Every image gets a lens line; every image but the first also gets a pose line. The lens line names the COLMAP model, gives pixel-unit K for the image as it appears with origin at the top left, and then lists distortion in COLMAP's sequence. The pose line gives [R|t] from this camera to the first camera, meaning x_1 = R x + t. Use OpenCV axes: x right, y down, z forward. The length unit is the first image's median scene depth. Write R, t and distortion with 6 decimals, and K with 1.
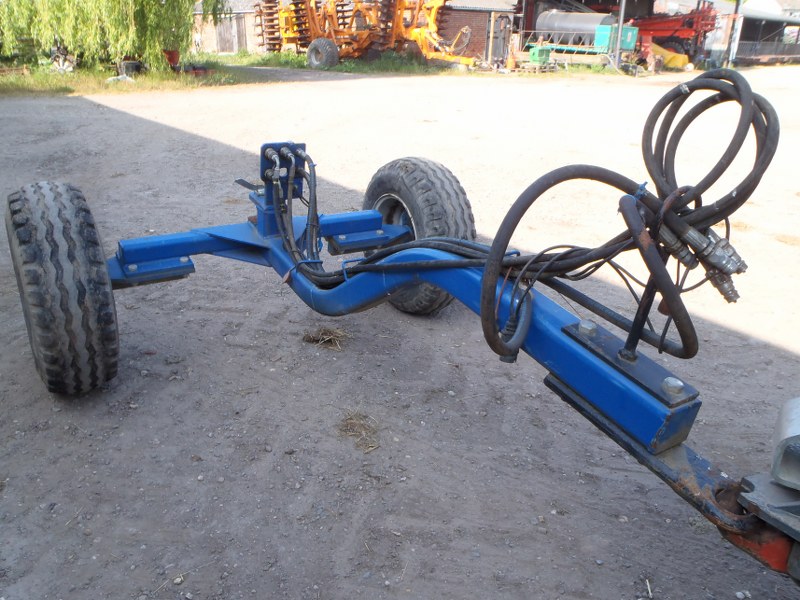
lens RADIAL K [[653.0, 0, 398.5], [0, 653.0, 302.2], [0, 0, 1]] dist [-0.054430, 0.005947]
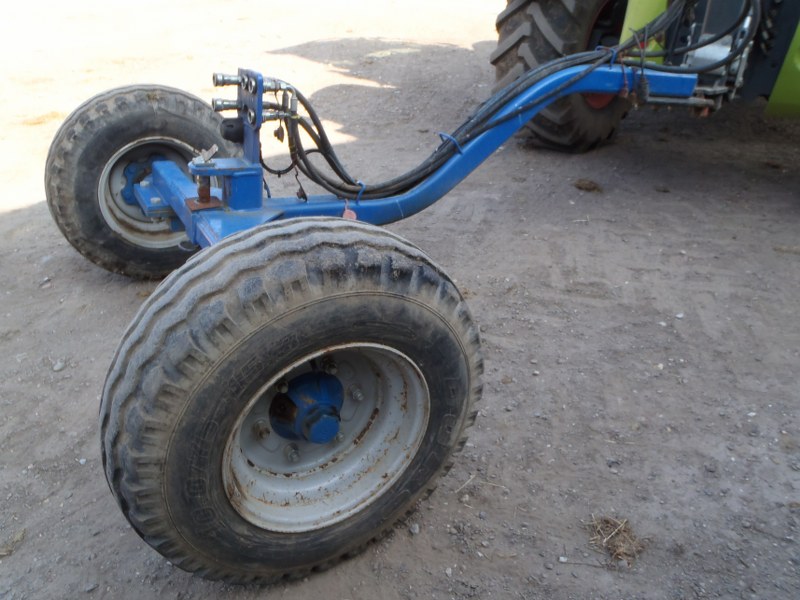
lens RADIAL K [[653.0, 0, 400.3], [0, 653.0, 297.5], [0, 0, 1]] dist [-0.054430, 0.005947]
pose [[0.047547, -0.525288, 0.849595, -1.019737], [0.397503, 0.790256, 0.466354, -0.347869], [-0.916368, 0.315543, 0.246378, 0.821469]]
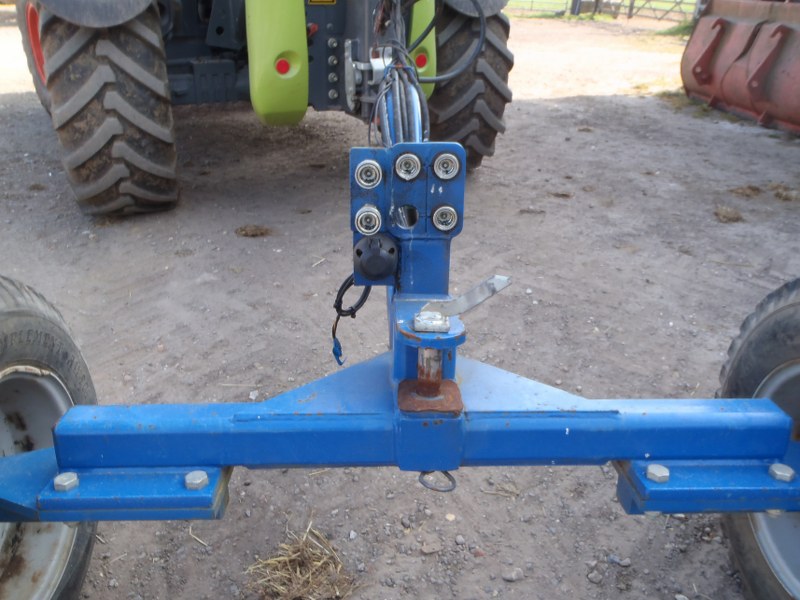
lens RADIAL K [[653.0, 0, 399.1], [0, 653.0, 305.9], [0, 0, 1]] dist [-0.054430, 0.005947]
pose [[-0.862326, -0.273320, 0.426251, -0.418925], [0.153942, 0.660447, 0.734923, -0.535177], [-0.482385, 0.699361, -0.527445, 1.428078]]
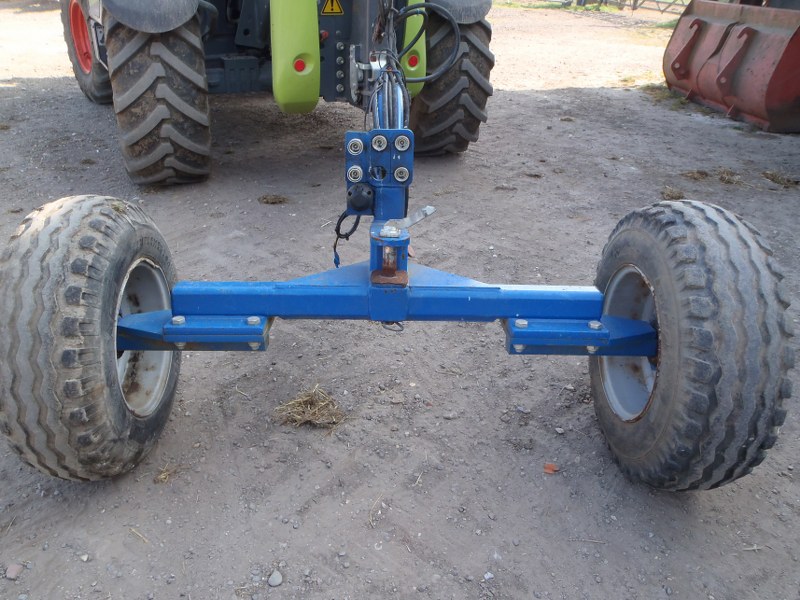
lens RADIAL K [[653.0, 0, 400.3], [0, 653.0, 302.8], [0, 0, 1]] dist [-0.054430, 0.005947]
pose [[-0.853841, -0.295189, 0.428741, -0.614567], [0.148448, 0.651365, 0.744101, -0.713829], [-0.498918, 0.698990, -0.512342, 1.635431]]
